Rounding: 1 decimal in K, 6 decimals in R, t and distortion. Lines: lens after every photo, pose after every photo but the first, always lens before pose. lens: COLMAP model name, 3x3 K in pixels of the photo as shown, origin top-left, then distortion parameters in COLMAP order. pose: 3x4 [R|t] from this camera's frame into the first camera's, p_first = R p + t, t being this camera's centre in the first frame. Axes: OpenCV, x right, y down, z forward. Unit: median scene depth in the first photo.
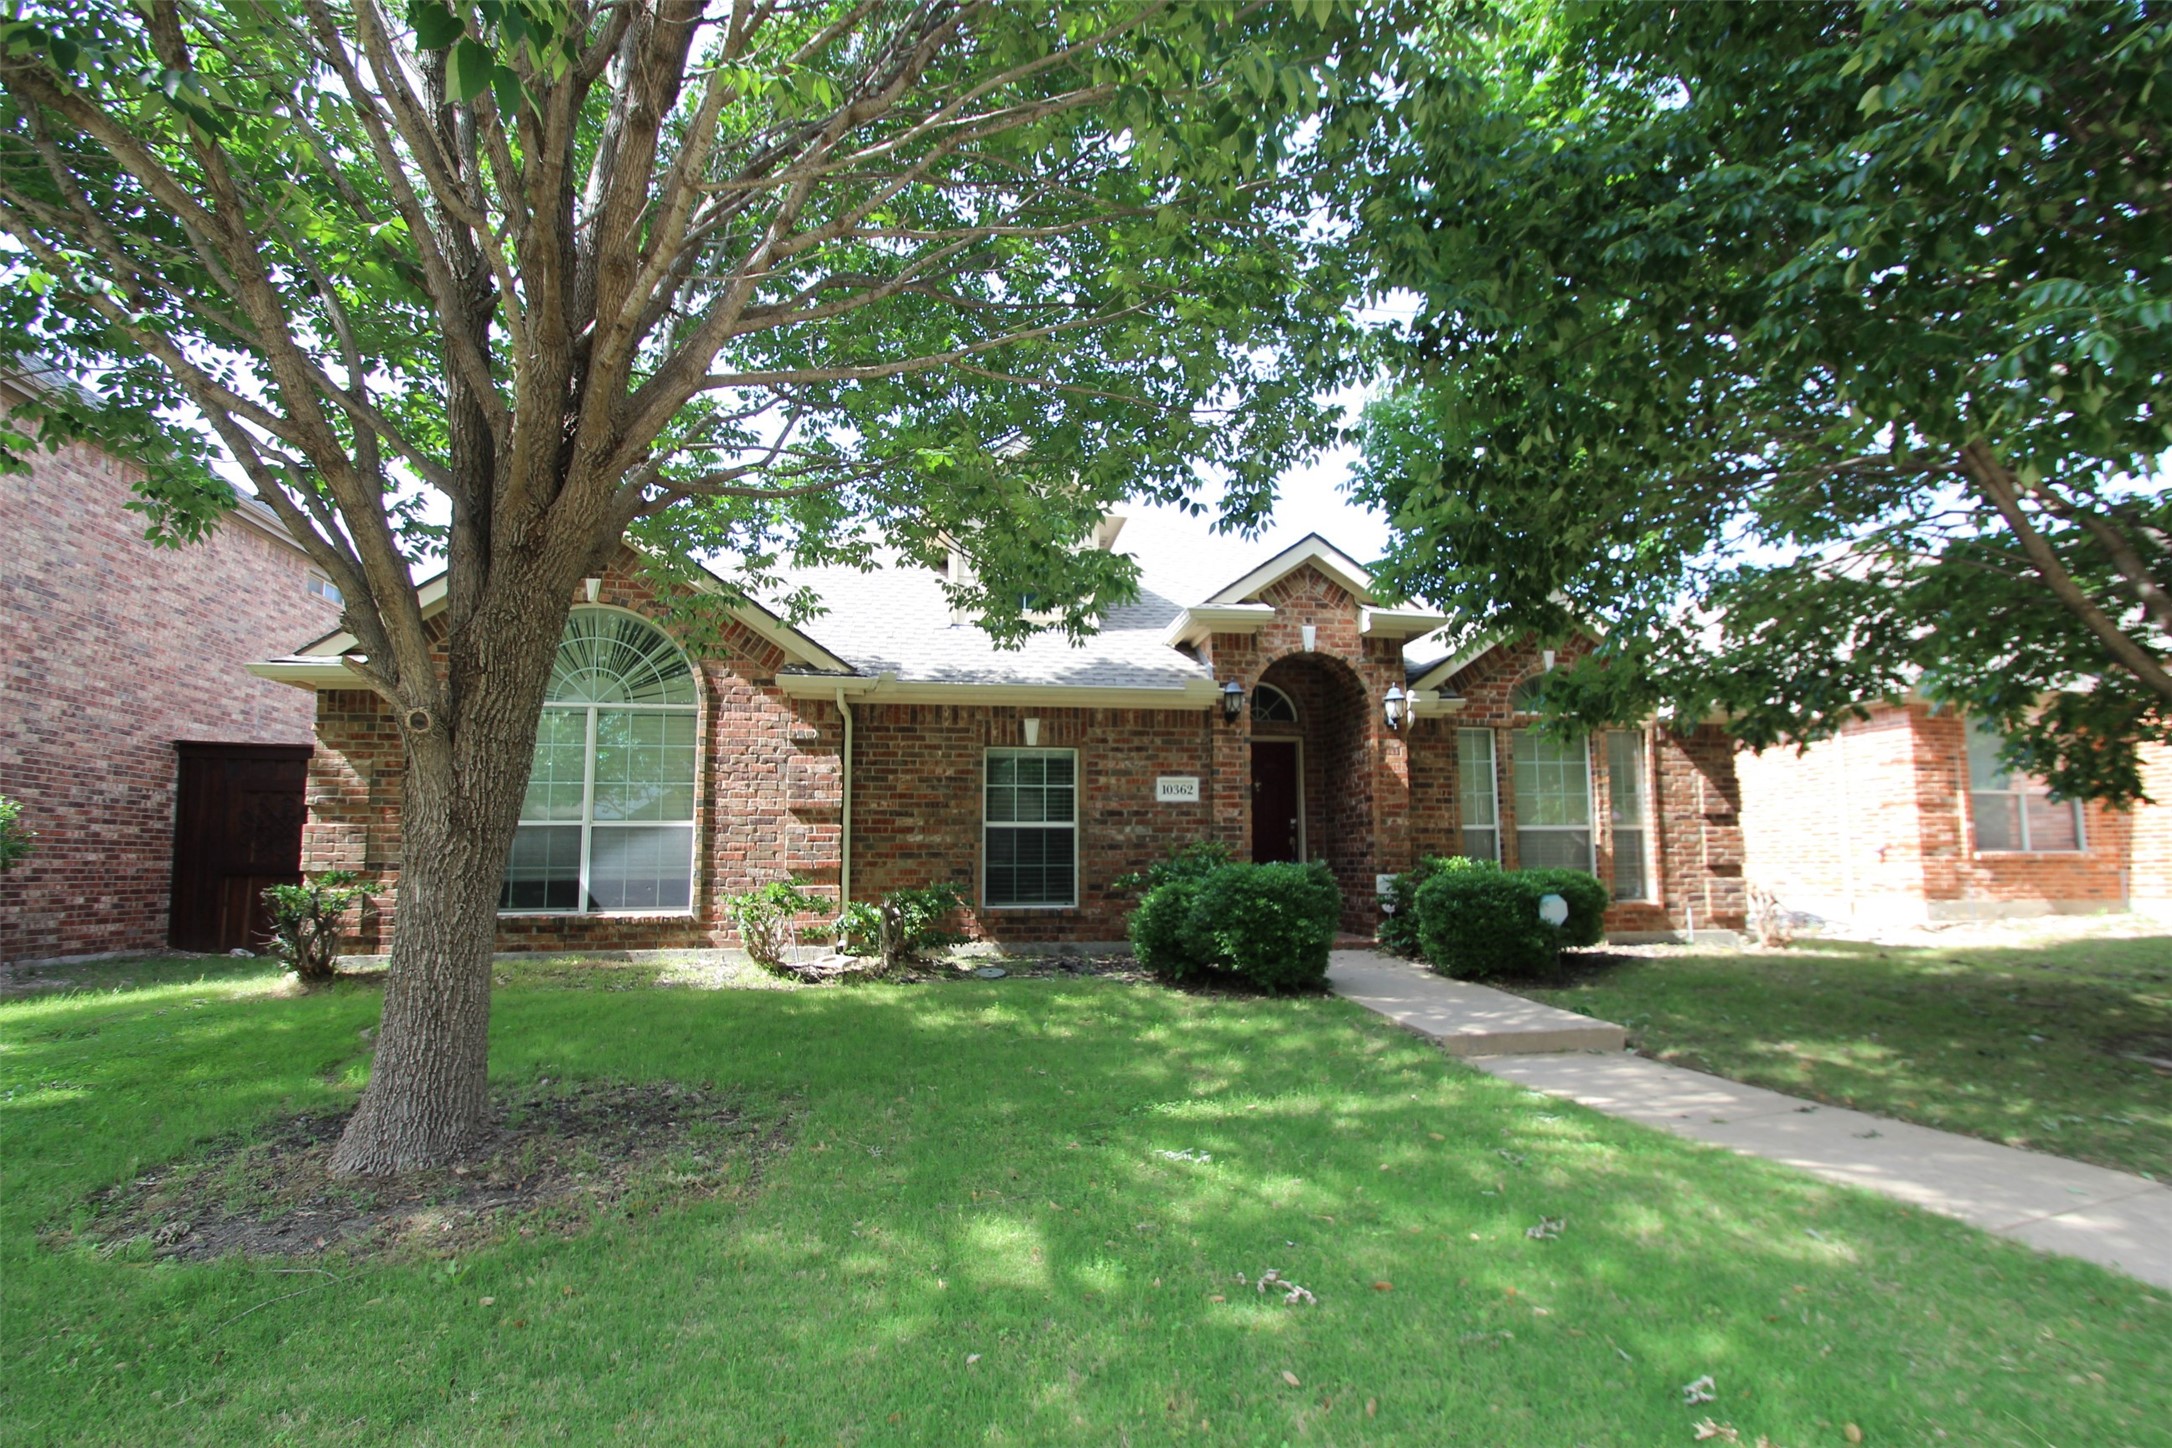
lens RADIAL K [[1023.0, 0, 1091.6], [0, 1023.0, 733.7], [0, 0, 1]] dist [-0.004466, -0.006640]
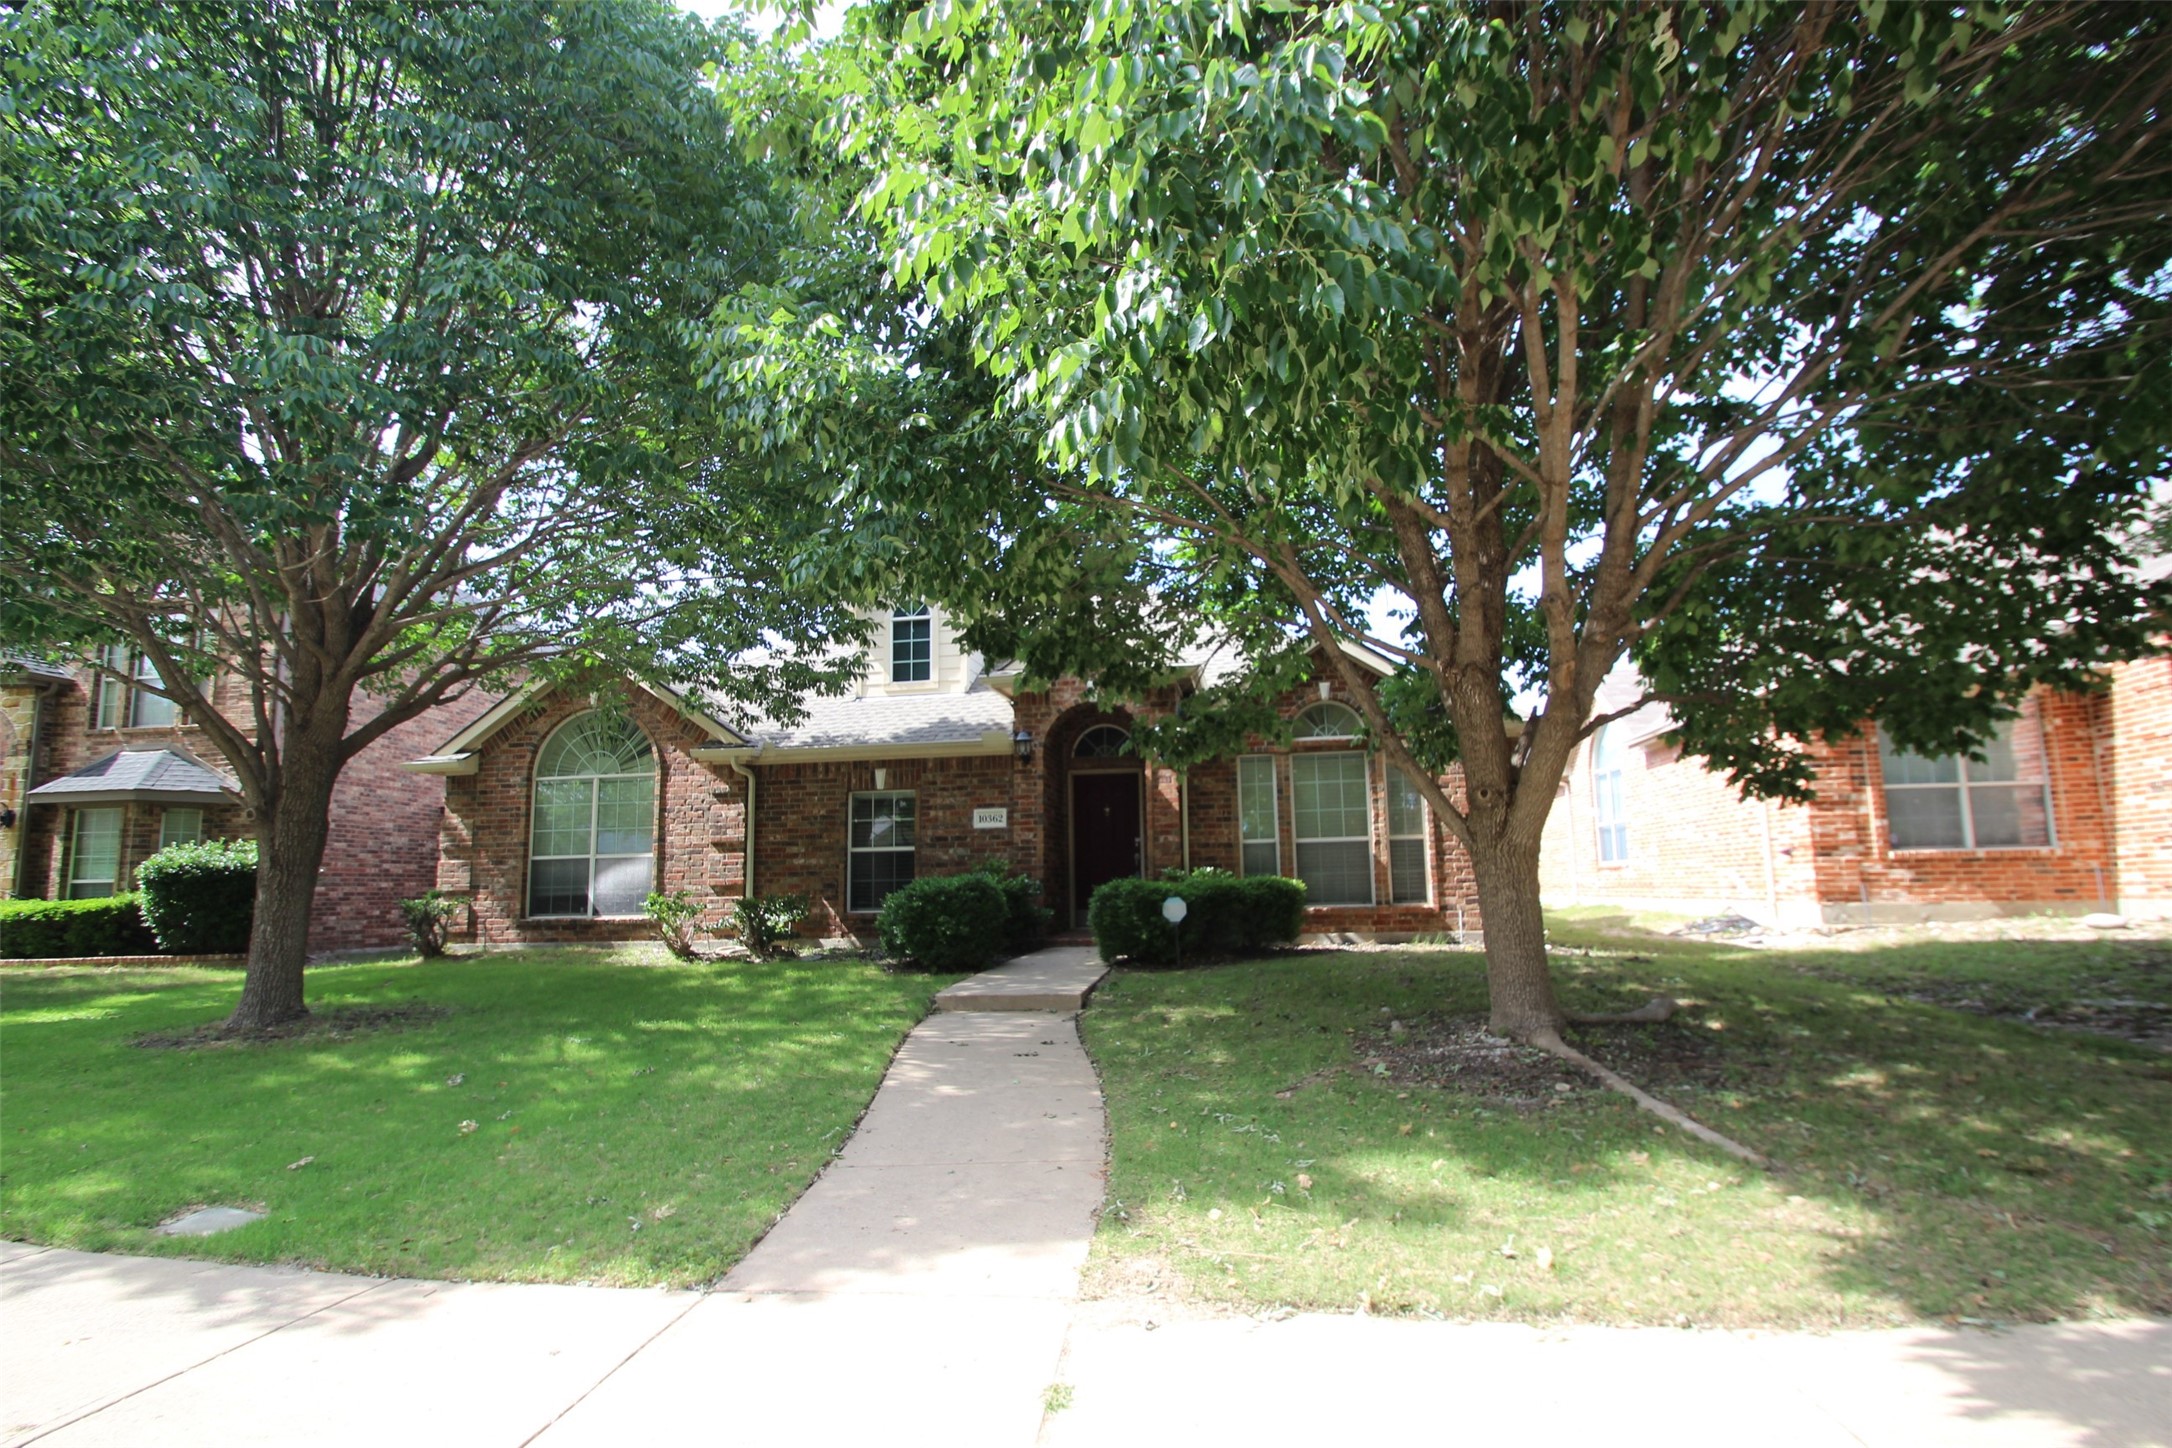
lens RADIAL K [[1023.0, 0, 1091.1], [0, 1023.0, 718.4], [0, 0, 1]] dist [-0.004466, -0.006640]
pose [[0.947191, -0.065454, -0.313918, 0.608400], [0.055105, 0.997608, -0.041740, -0.009626], [0.315899, 0.022238, 0.948532, -0.168234]]
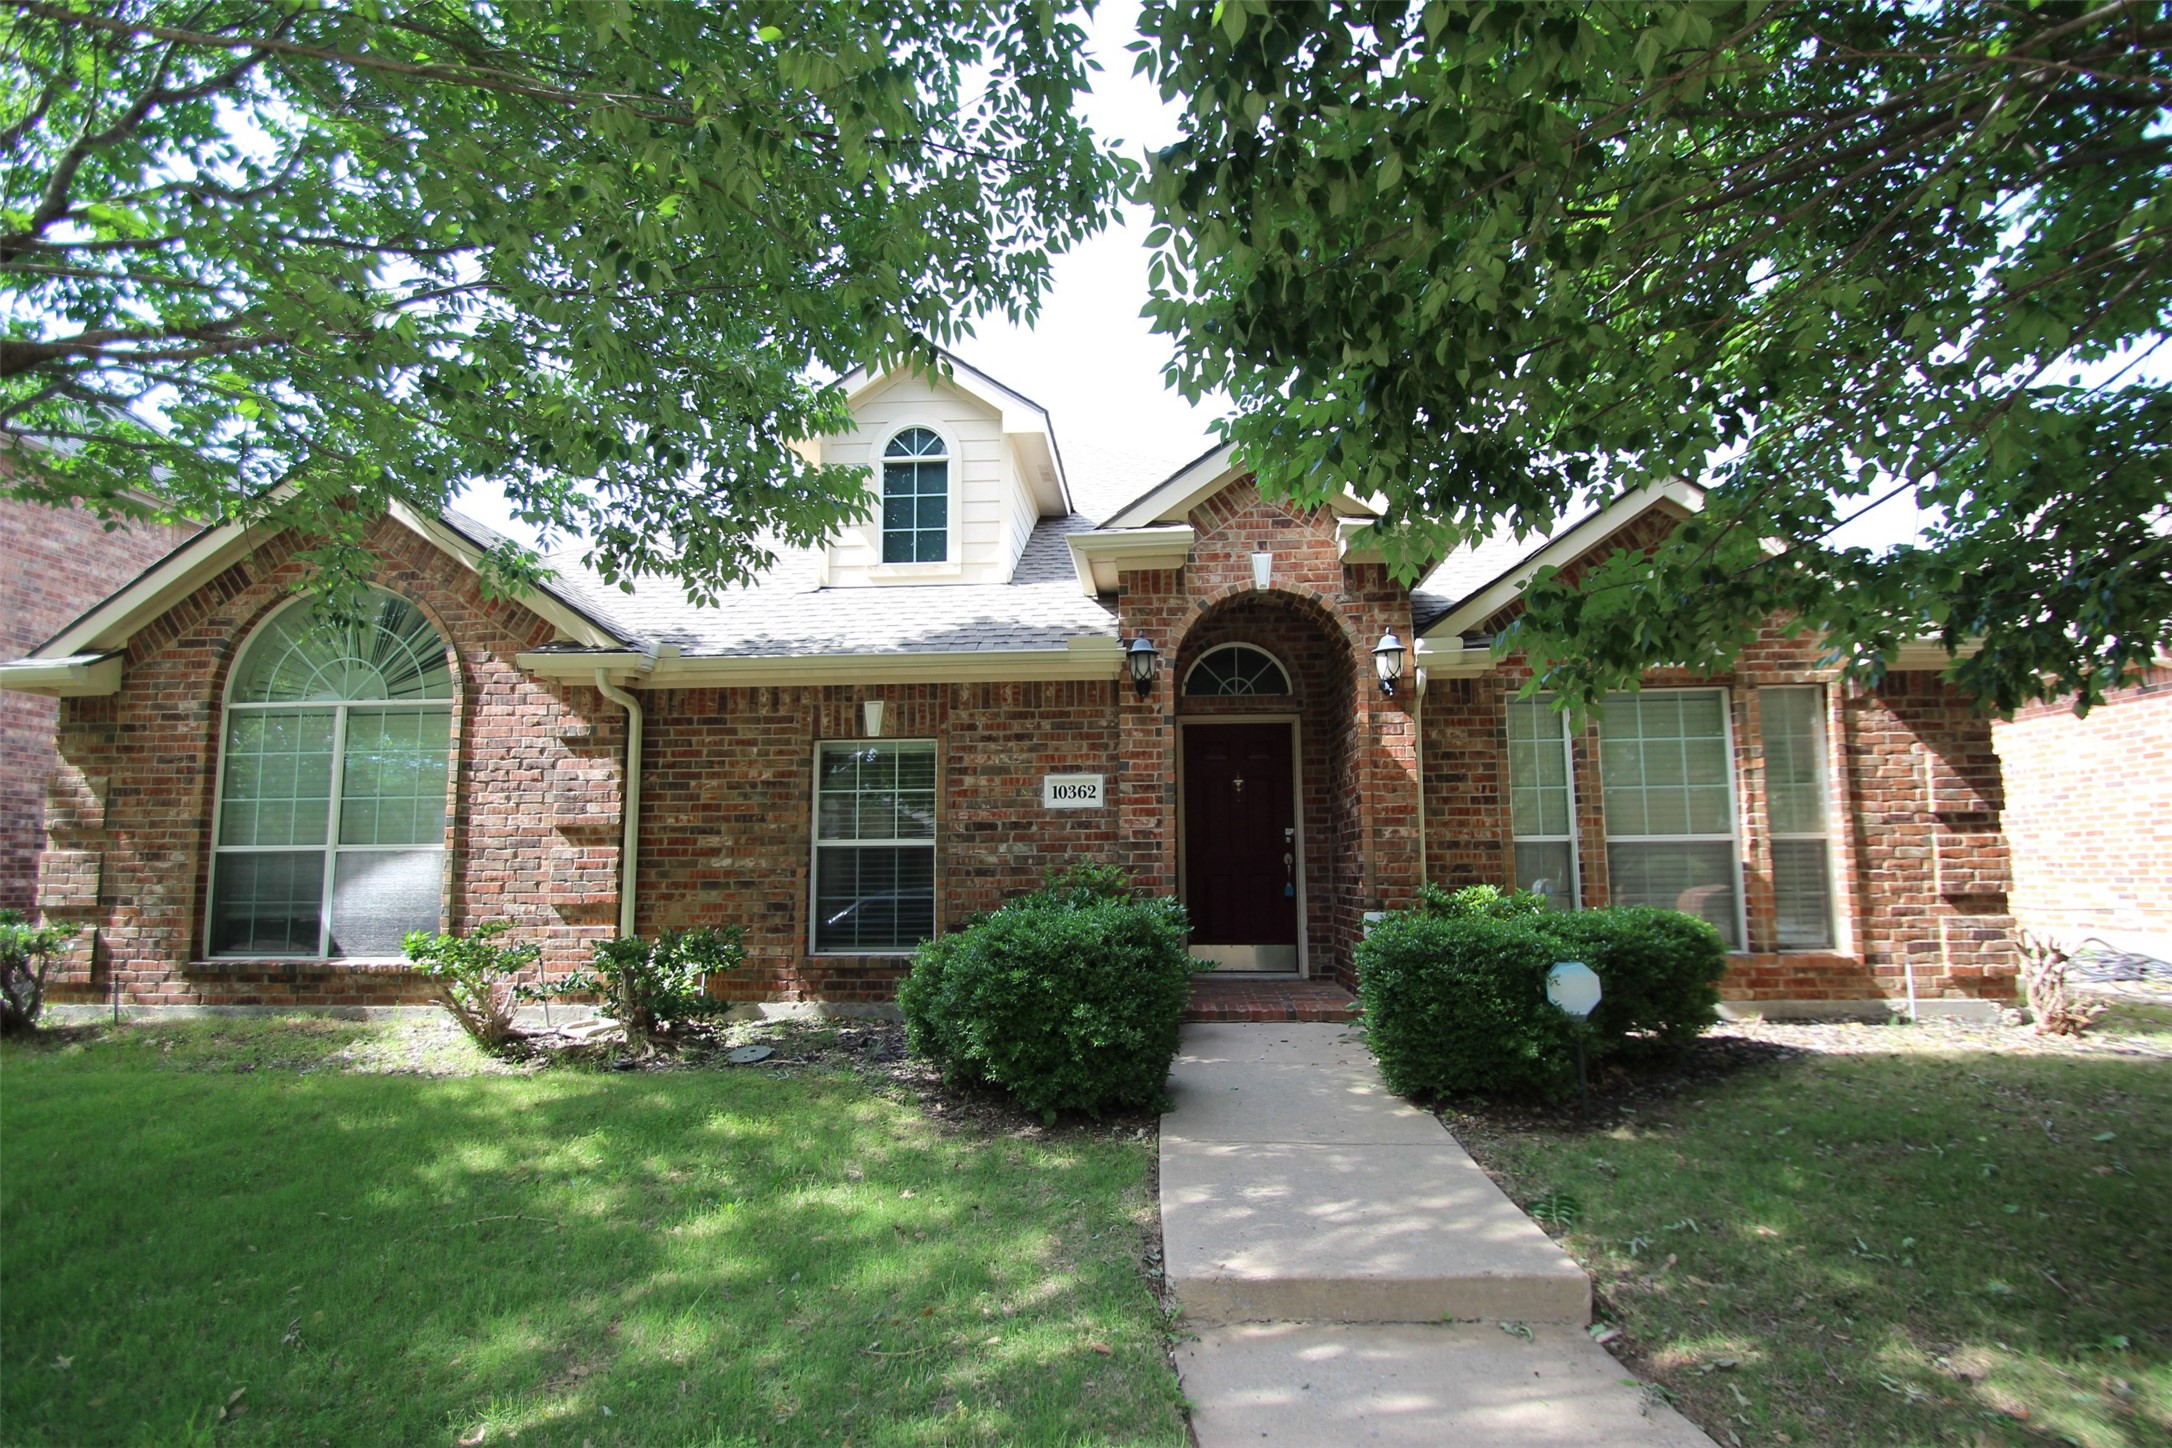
lens RADIAL K [[1023.0, 0, 1093.1], [0, 1023.0, 732.5], [0, 0, 1]] dist [-0.004466, -0.006640]
pose [[0.975823, -0.032616, -0.216114, 0.253013], [0.031688, 0.999468, -0.007760, 0.018888], [0.216252, 0.000724, 0.976337, 0.302047]]
